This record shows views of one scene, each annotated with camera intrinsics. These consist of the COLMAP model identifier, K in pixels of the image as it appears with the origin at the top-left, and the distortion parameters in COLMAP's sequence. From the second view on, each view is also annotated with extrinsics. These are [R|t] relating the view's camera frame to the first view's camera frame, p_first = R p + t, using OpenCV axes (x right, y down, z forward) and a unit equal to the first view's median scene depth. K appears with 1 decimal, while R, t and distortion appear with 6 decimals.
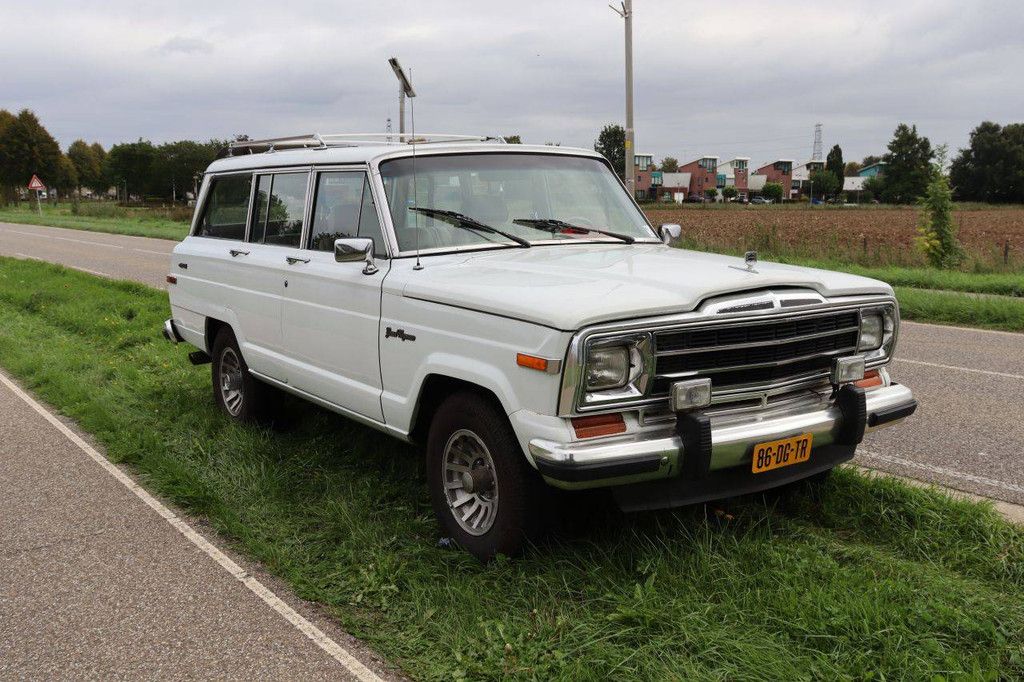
lens RADIAL K [[1137.8, 0, 512.0], [0, 1137.8, 341.0], [0, 0, 1]] dist [-0.027053, 0.006810]
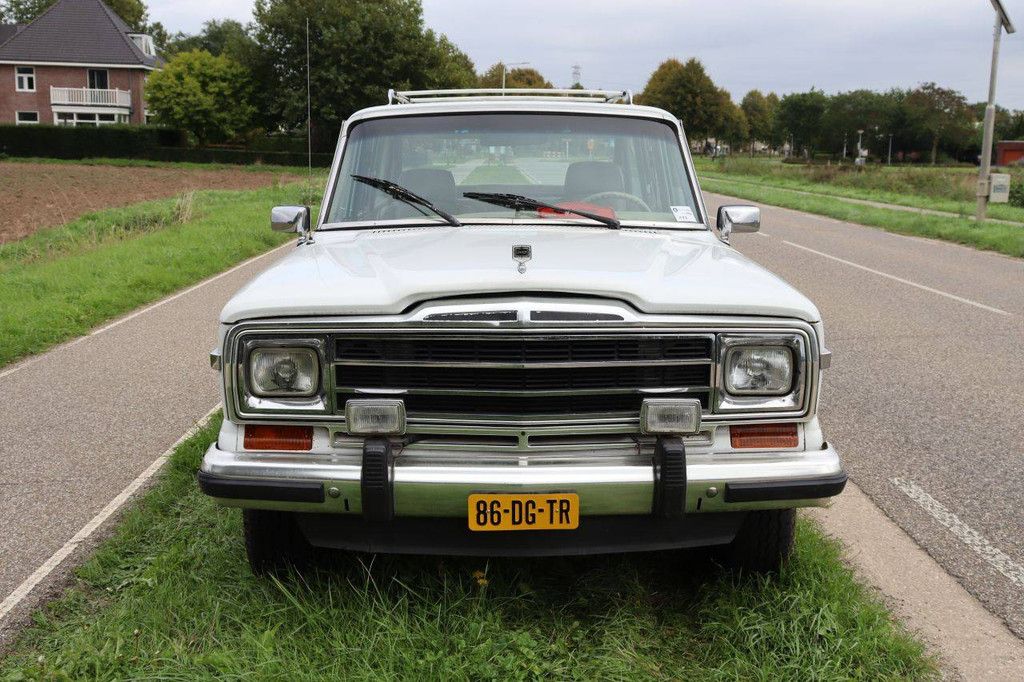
lens RADIAL K [[1280.3, 0, 512.0], [0, 1280.3, 341.0], [0, 0, 1]] dist [-0.027396, 0.287827]
pose [[0.829479, 0.099185, -0.549660, 0.611027], [-0.088435, 0.995015, 0.046093, -0.047624], [0.551492, 0.010376, 0.834116, 0.247959]]
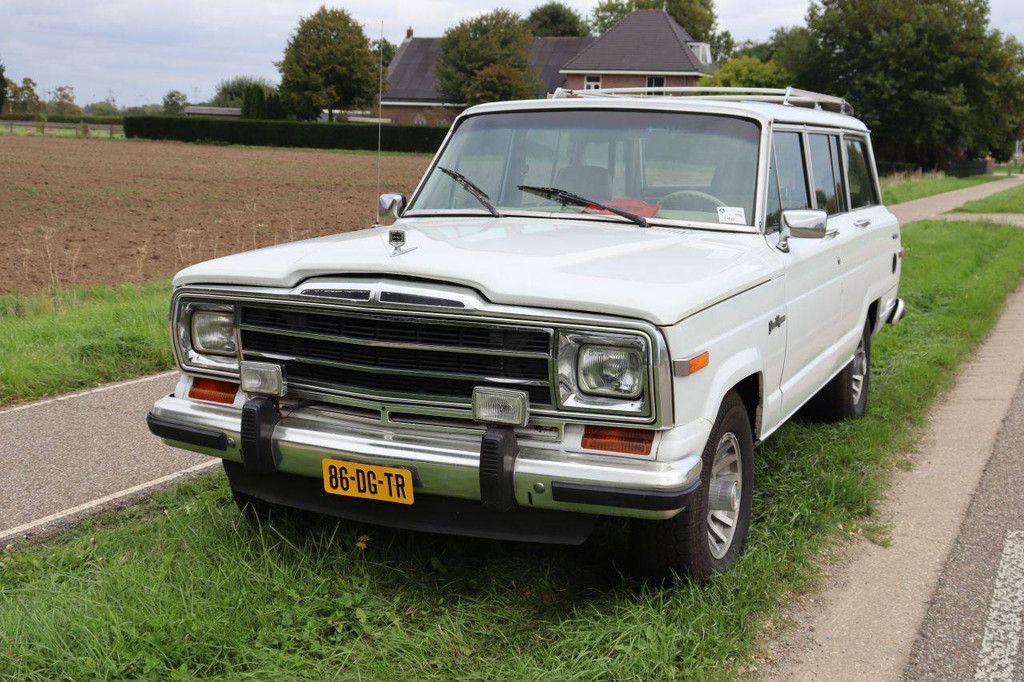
lens RADIAL K [[1280.3, 0, 512.0], [0, 1280.3, 341.0], [0, 0, 1]] dist [-0.027396, 0.287827]
pose [[0.498252, 0.154971, -0.853070, 0.925502], [-0.145254, 0.984911, 0.094083, -0.087786], [0.854779, 0.077035, 0.513244, 0.543792]]
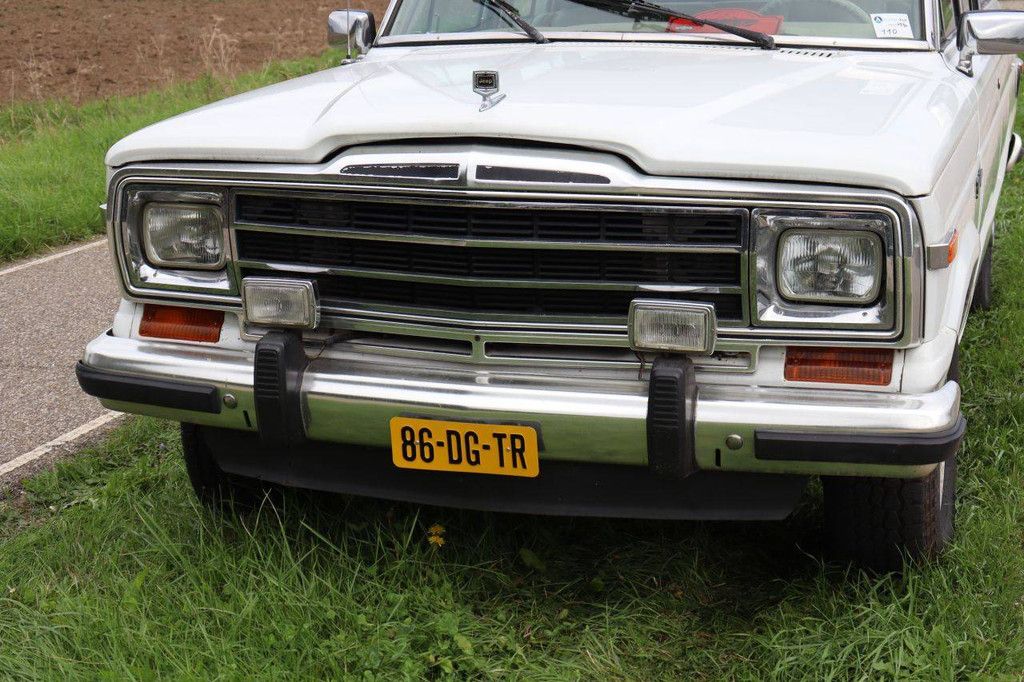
lens RADIAL K [[1813.6, 0, 512.0], [0, 1813.6, 341.0], [0, 0, 1]] dist [0.181501, 0.238469]
pose [[0.615728, 0.186145, -0.765656, 0.802931], [-0.111670, 0.982502, 0.149061, -0.073646], [0.780005, -0.006281, 0.625741, 0.419800]]
